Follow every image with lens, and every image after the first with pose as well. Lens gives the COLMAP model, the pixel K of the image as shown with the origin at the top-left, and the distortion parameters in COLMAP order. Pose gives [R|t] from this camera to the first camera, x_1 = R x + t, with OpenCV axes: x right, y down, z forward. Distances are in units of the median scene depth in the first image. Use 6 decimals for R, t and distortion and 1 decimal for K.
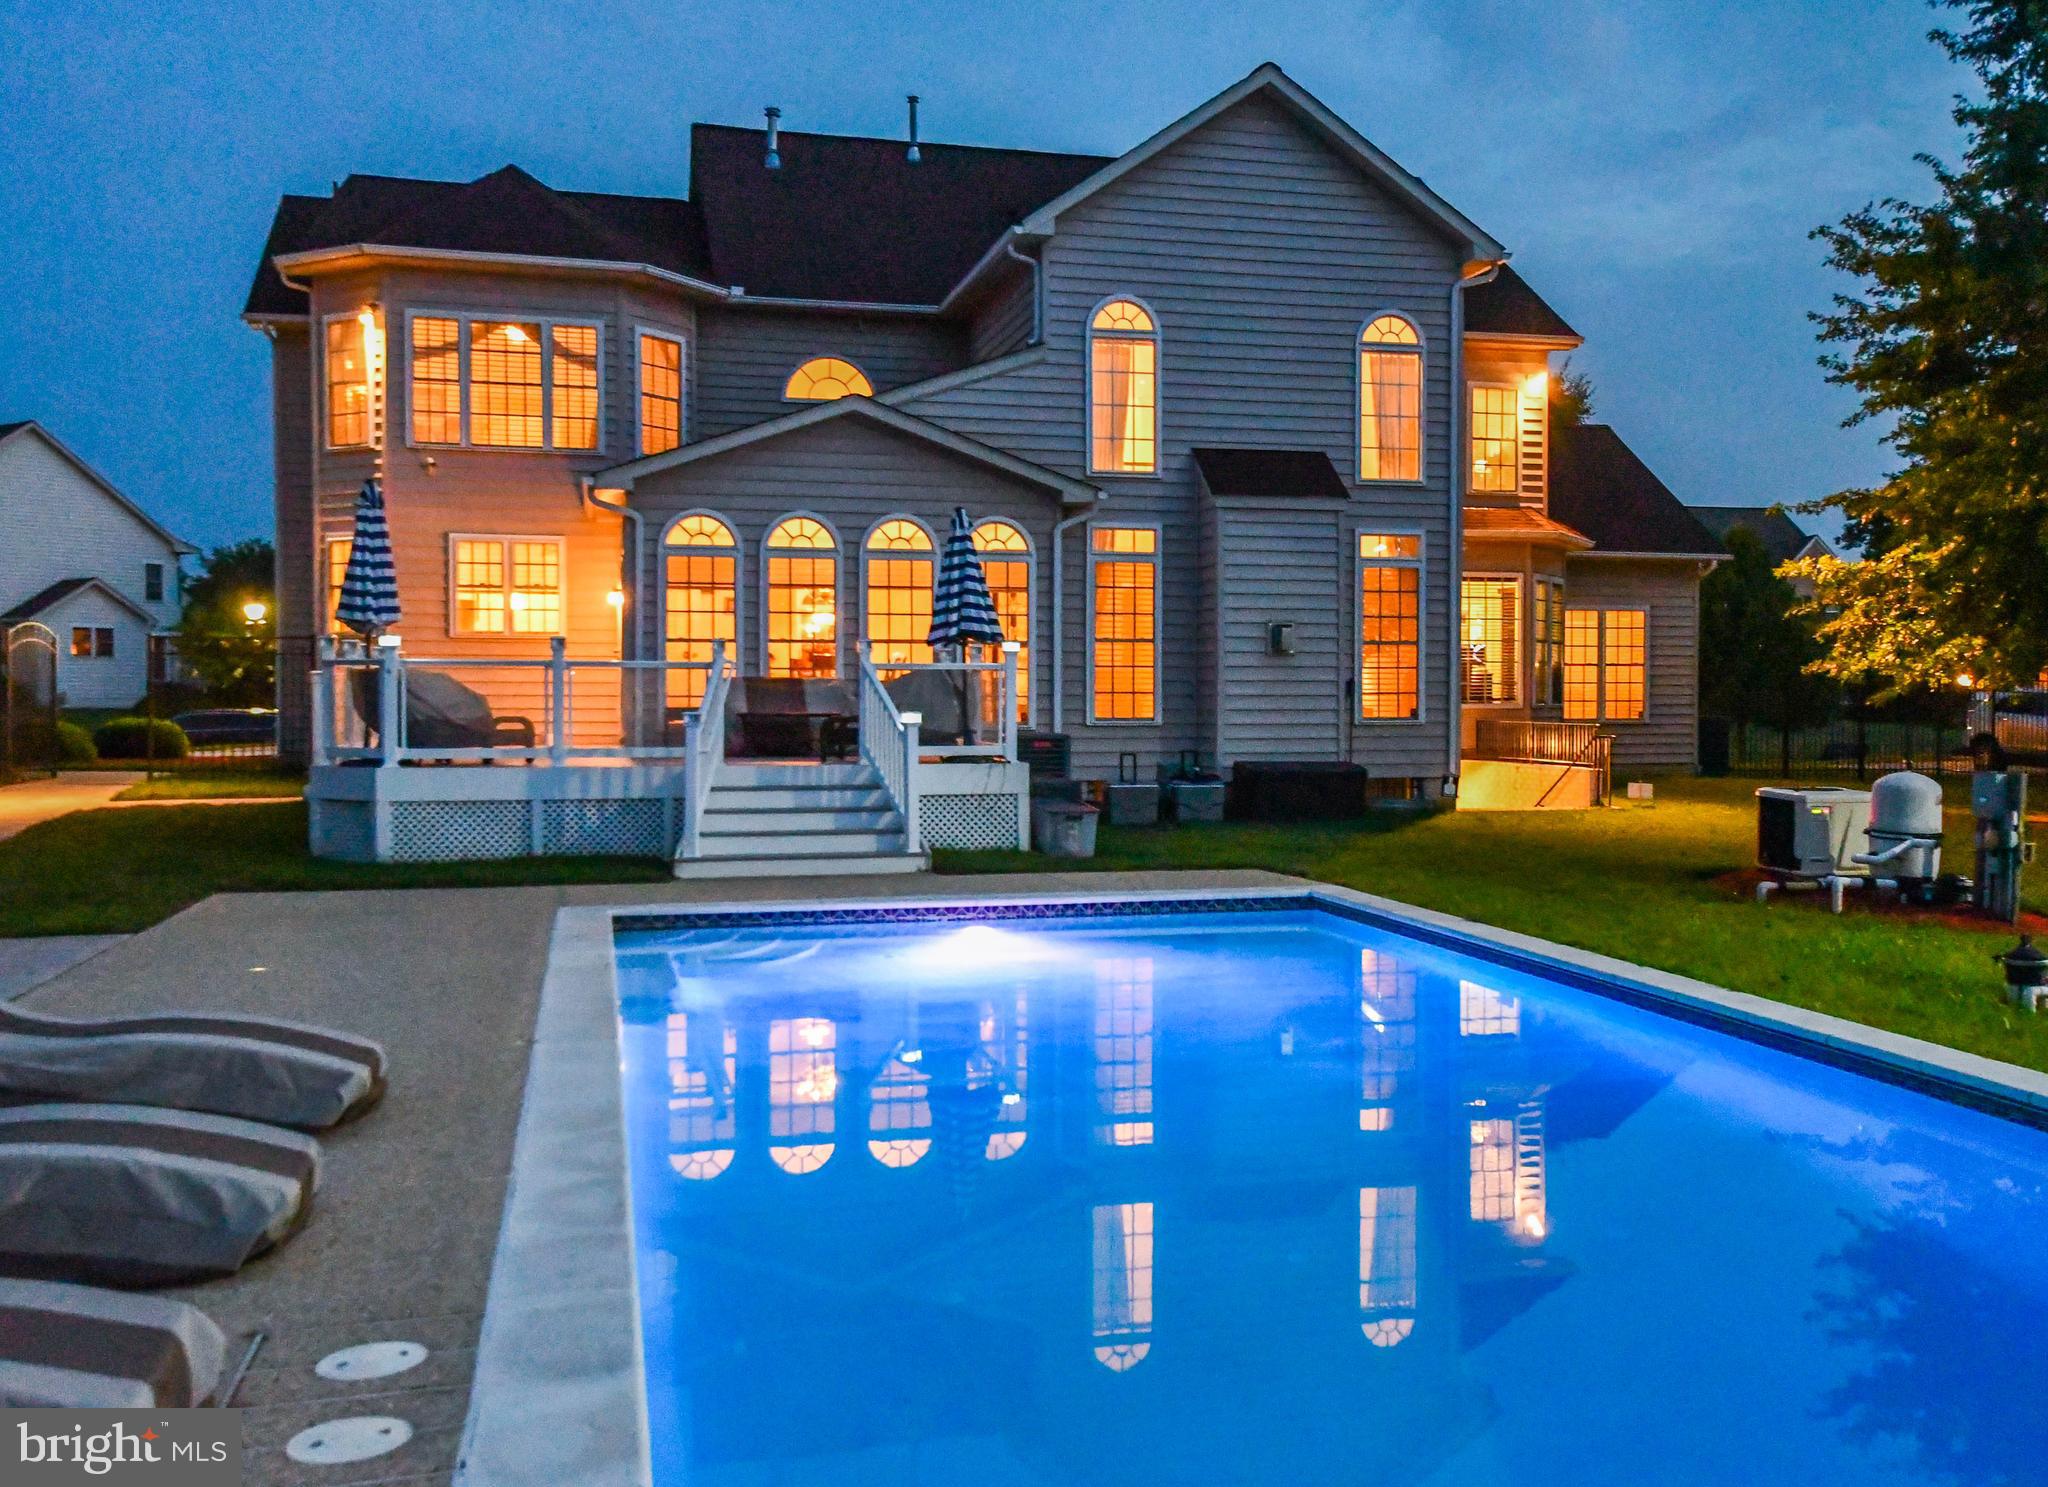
lens RADIAL K [[1943.7, 0, 1104.6], [0, 1943.7, 734.0], [0, 0, 1]] dist [0.018598, 0.075829]
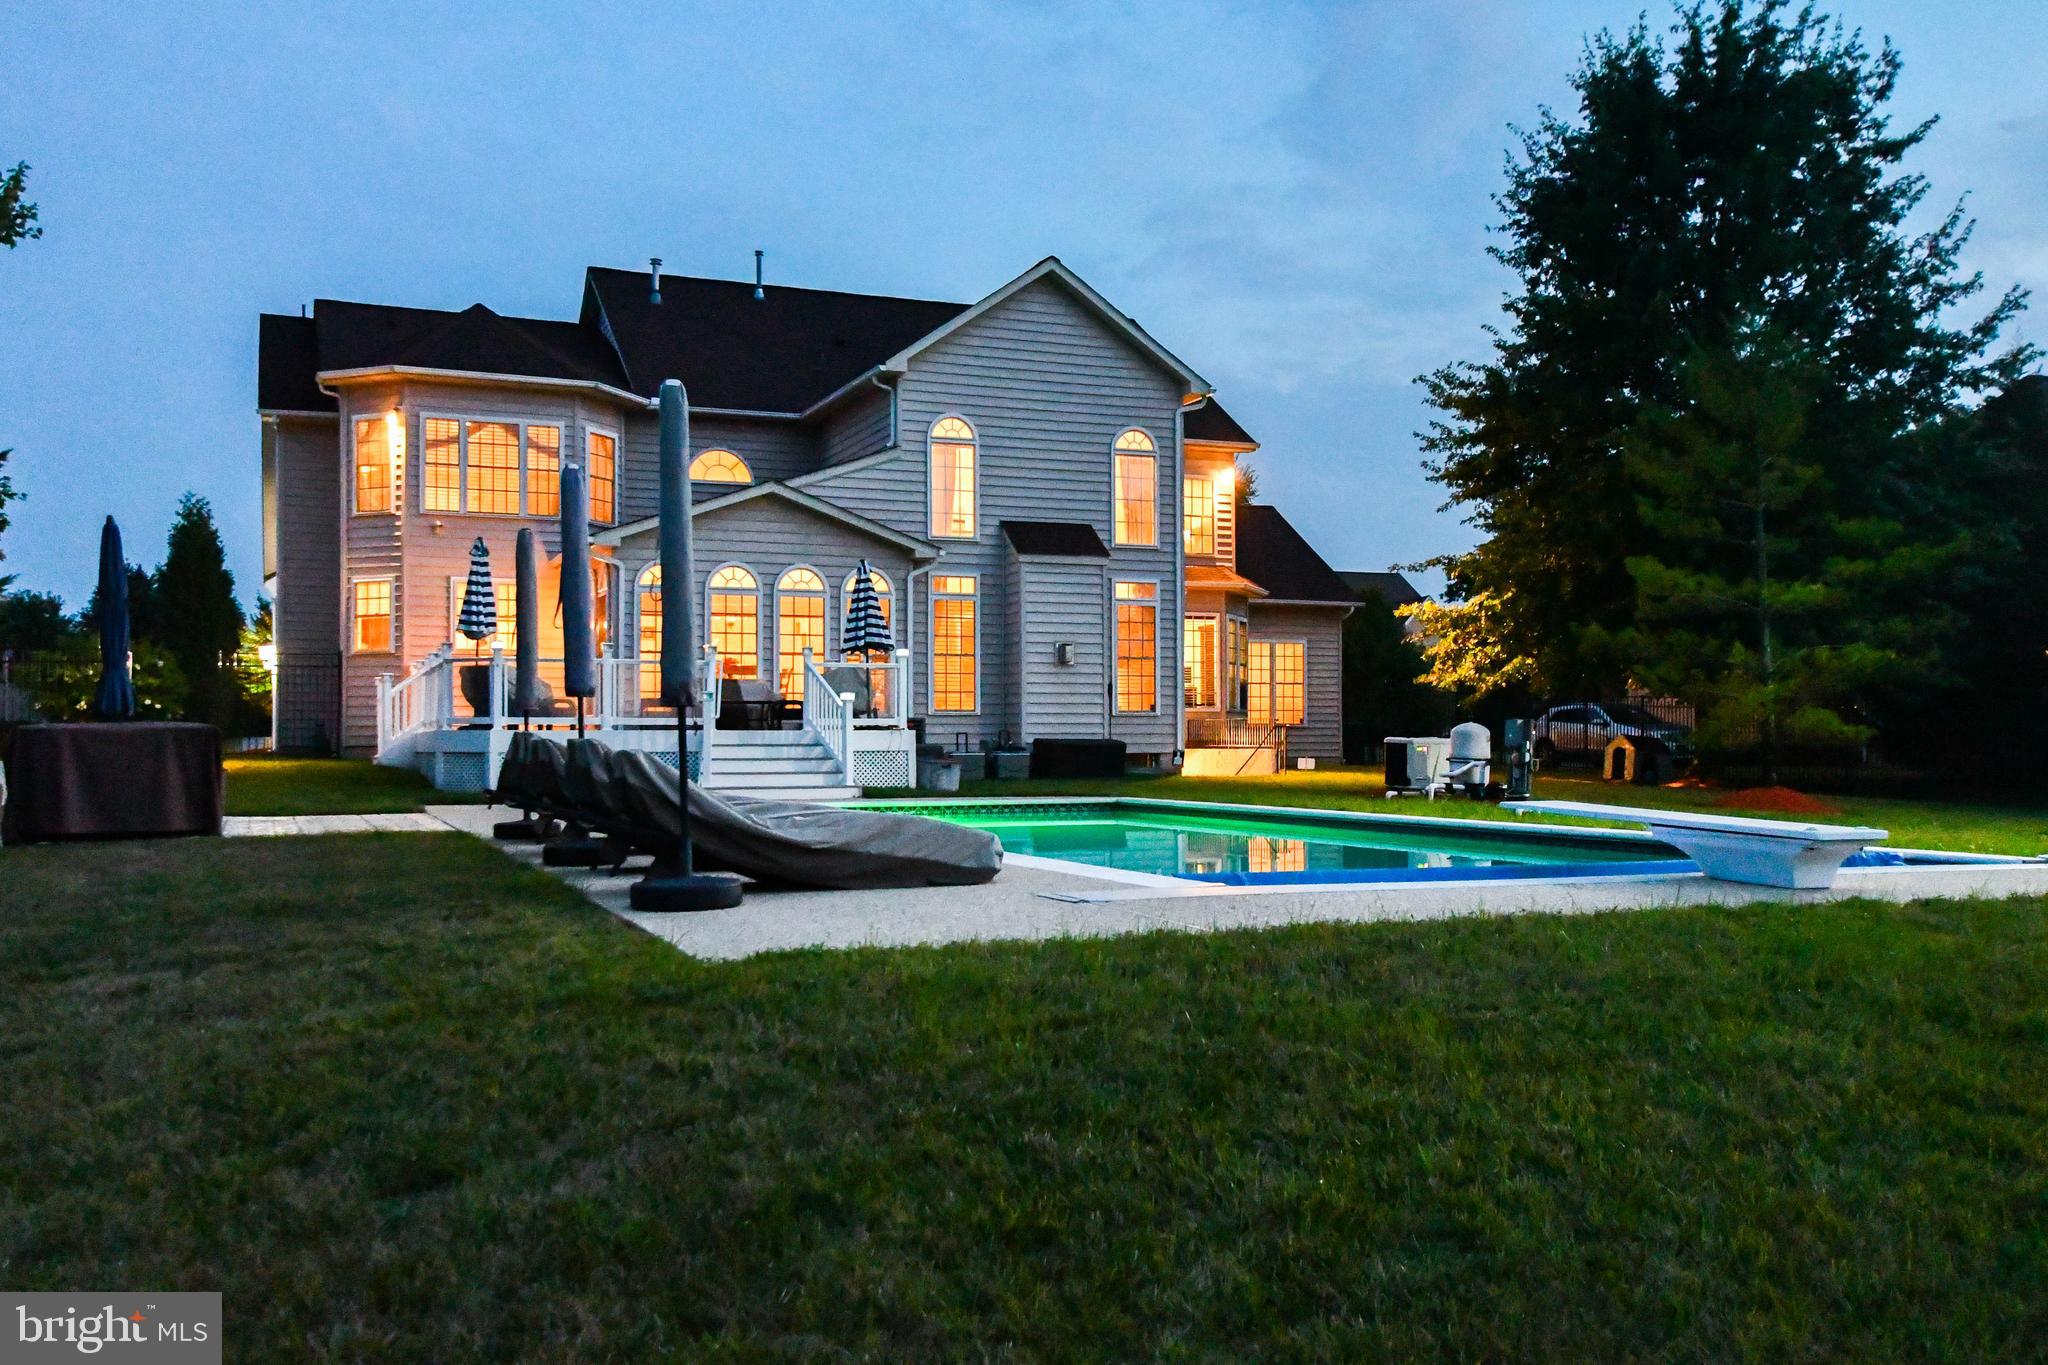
lens RADIAL K [[1829.1, 0, 1045.5], [0, 1829.1, 718.6], [0, 0, 1]] dist [0.003239, 0.023137]
pose [[0.990228, -0.002413, 0.139437, -0.105922], [0.007275, 0.999383, -0.034373, 0.042903], [-0.139268, 0.035052, 0.989634, -0.315970]]
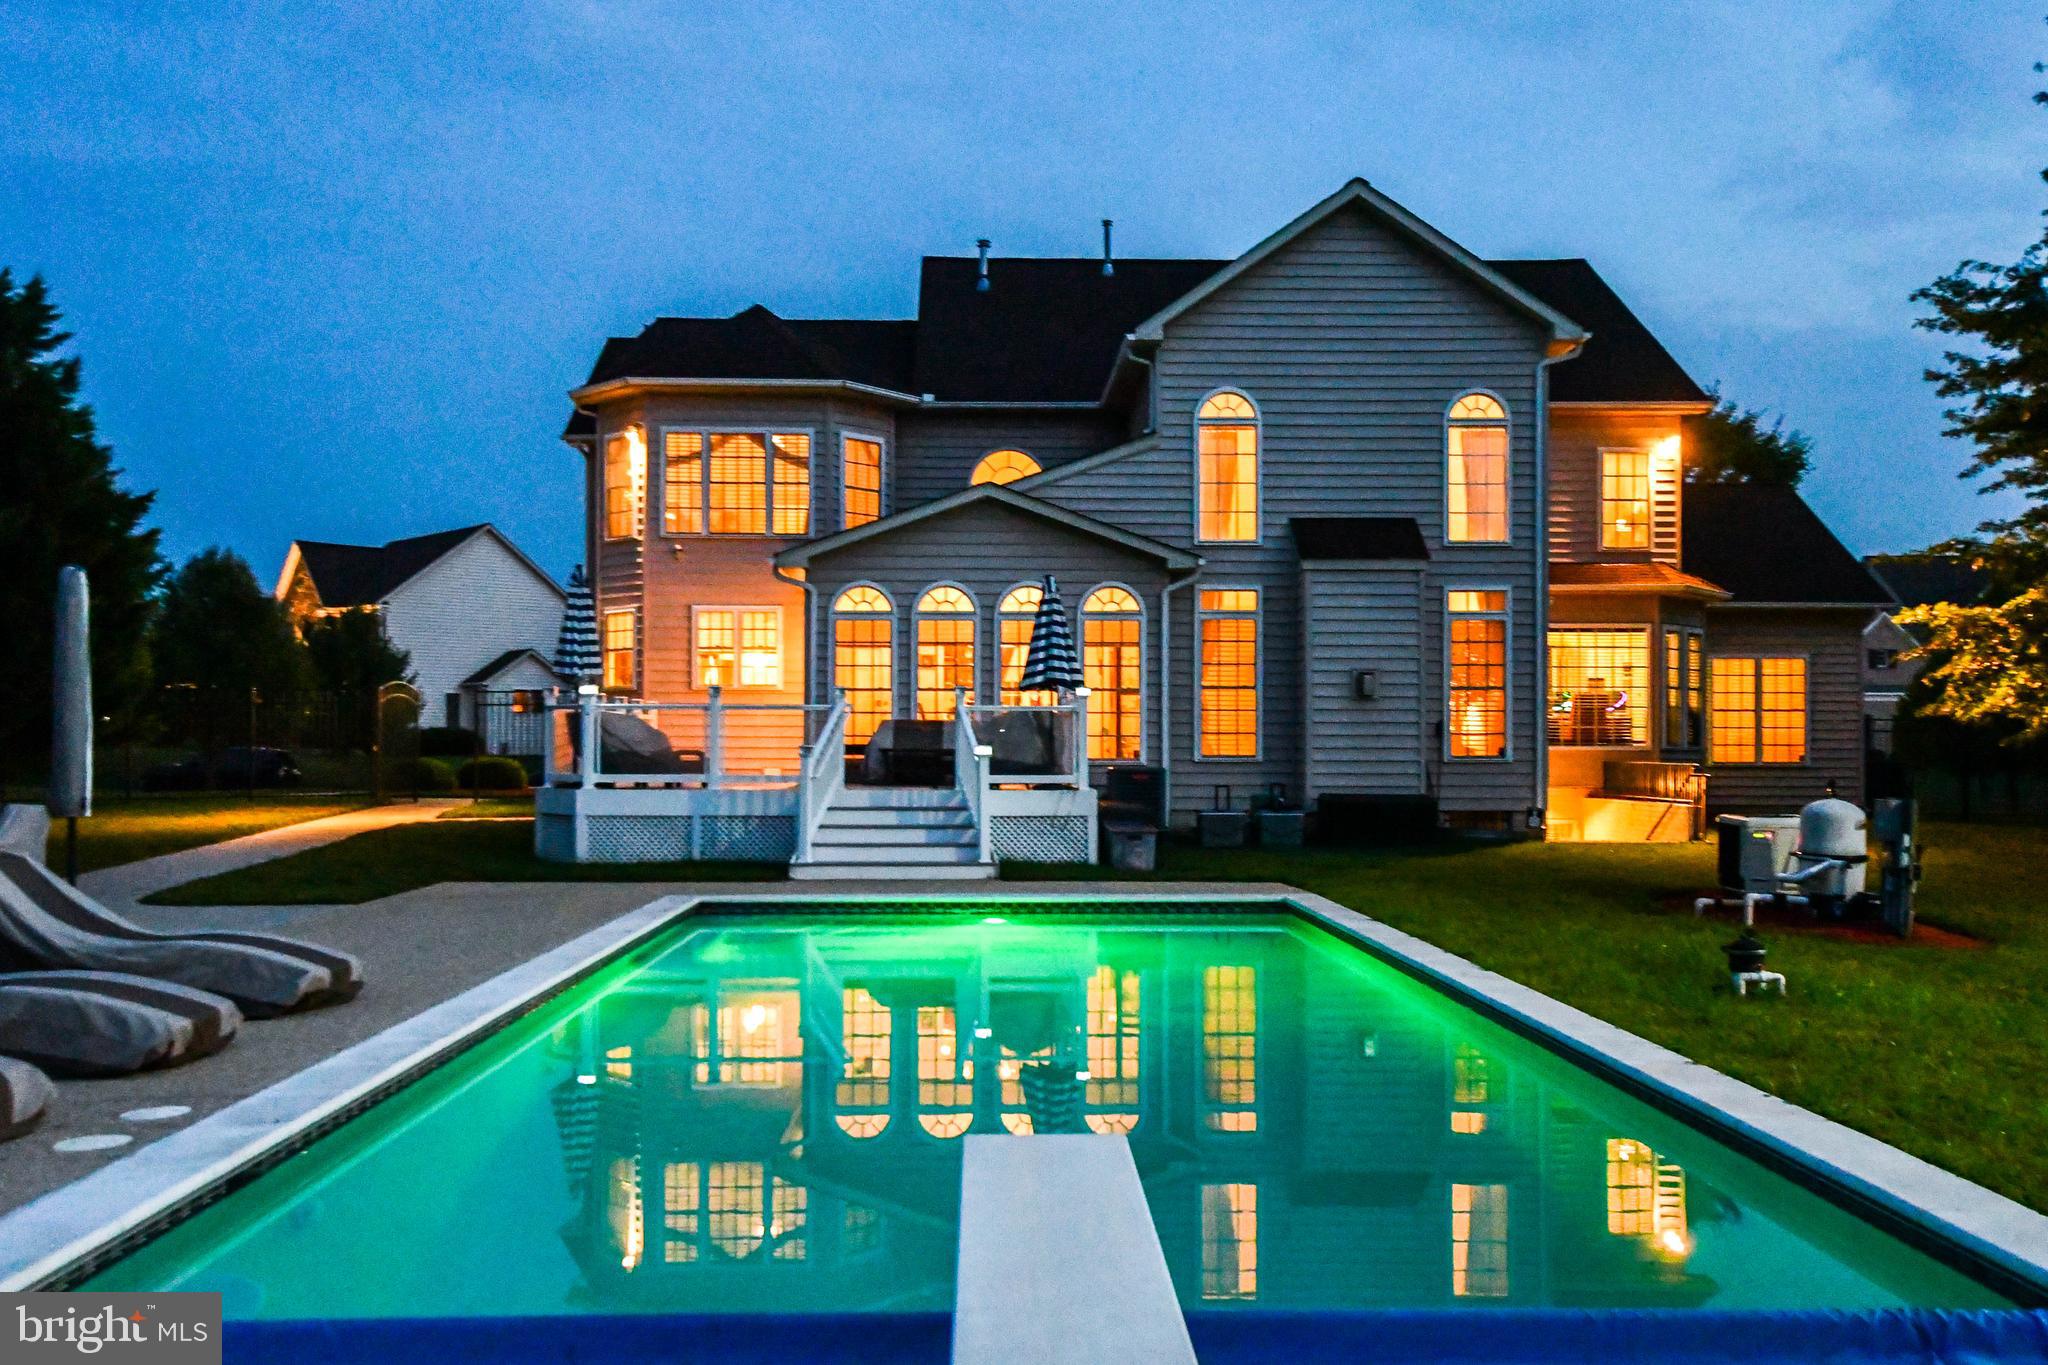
lens RADIAL K [[1807.7, 0, 993.6], [0, 1807.7, 735.8], [0, 0, 1]] dist [0.002679, 0.061047]
pose [[0.969441, -0.000446, -0.245326, 0.131663], [-0.006228, 0.999631, -0.026427, 0.008830], [0.245247, 0.027147, 0.969080, -0.061113]]
